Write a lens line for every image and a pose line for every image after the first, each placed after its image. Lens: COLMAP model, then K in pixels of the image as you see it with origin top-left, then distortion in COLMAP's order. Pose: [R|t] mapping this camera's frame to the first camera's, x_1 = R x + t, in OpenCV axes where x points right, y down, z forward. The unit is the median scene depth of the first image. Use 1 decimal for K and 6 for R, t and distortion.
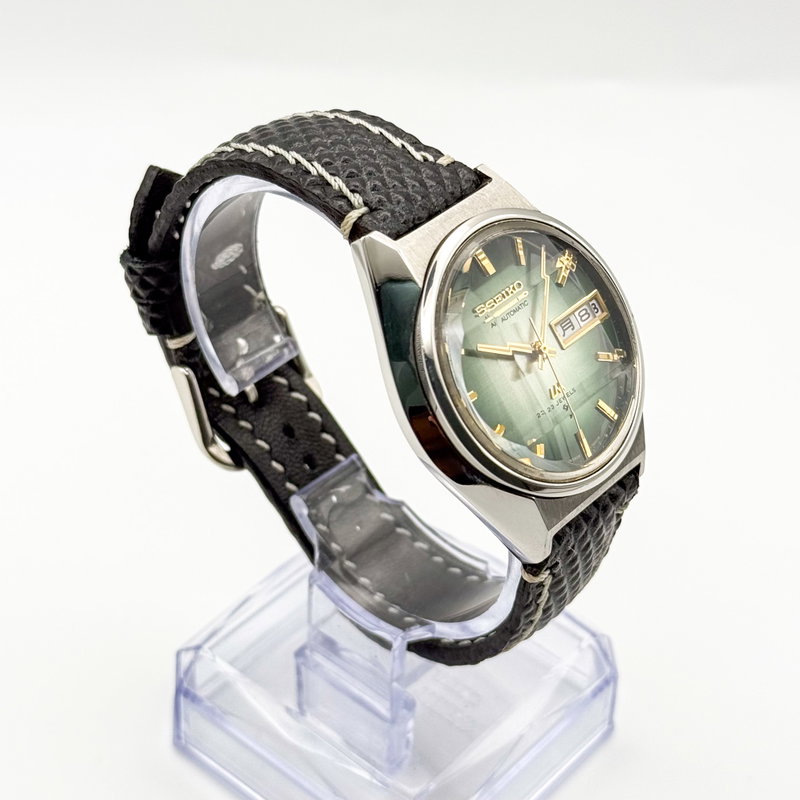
lens RADIAL K [[1818.7, 0, 400.0], [0, 1818.7, 400.0], [0, 0, 1]] dist [-0.049204, -0.302424]
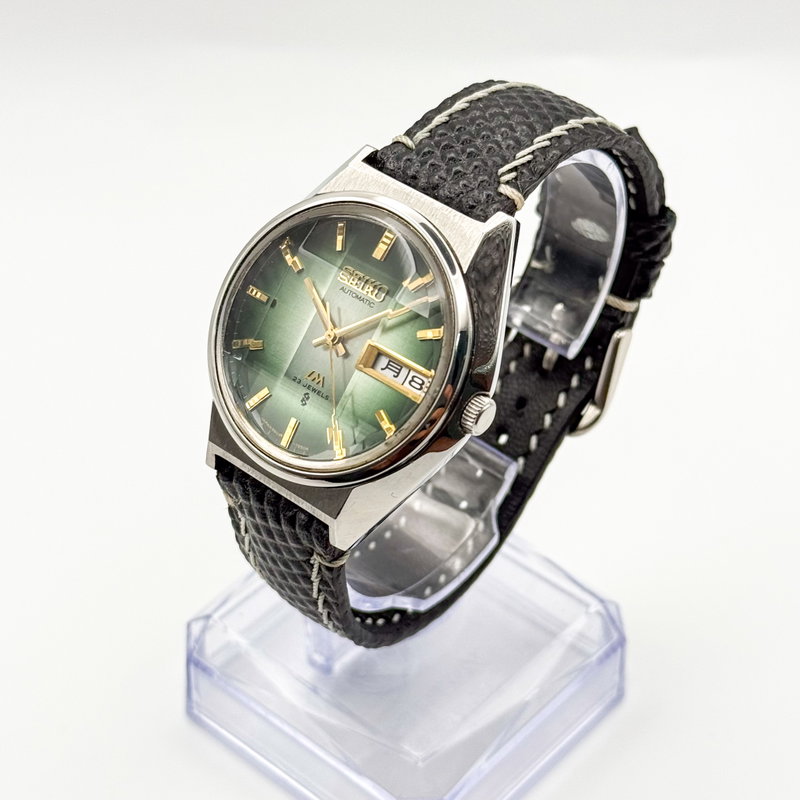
lens RADIAL K [[1830.4, 0, 432.2], [0, 1830.4, 399.3], [0, 0, 1]] dist [0.607156, -13.962872]
pose [[0.004056, 0.611250, -0.791427, 0.802033], [-0.654972, 0.599669, 0.459791, -0.452903], [0.755642, 0.516498, 0.402784, 0.592279]]
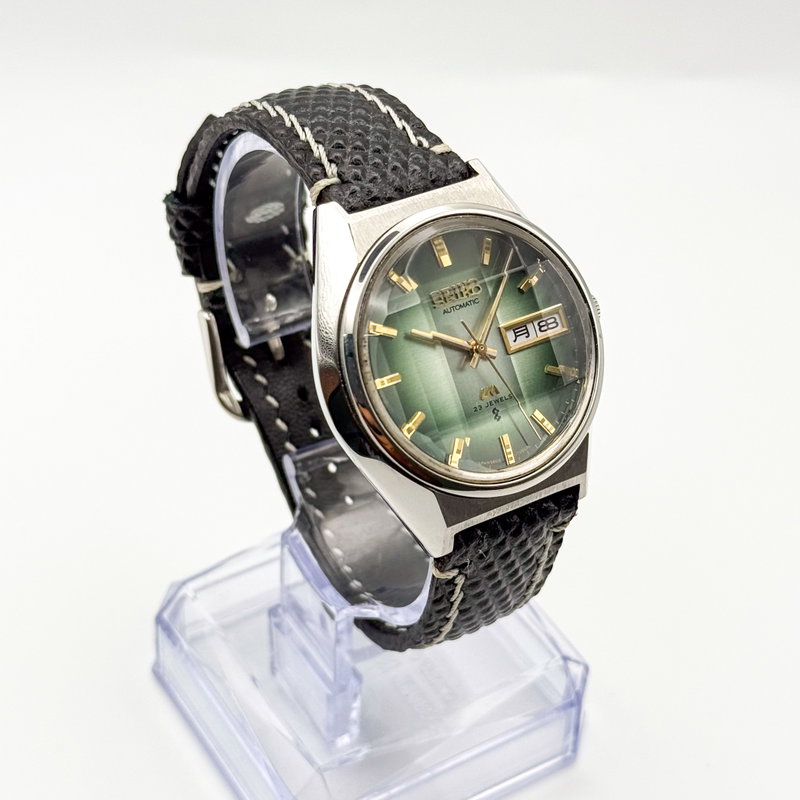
lens RADIAL K [[1830.4, 0, 432.2], [0, 1830.4, 399.3], [0, 0, 1]] dist [0.607156, -13.962872]
pose [[0.957828, 0.192861, -0.213002, 0.246537], [-0.195314, 0.980693, 0.009671, -0.004444], [0.210755, 0.032339, 0.977004, 0.006274]]
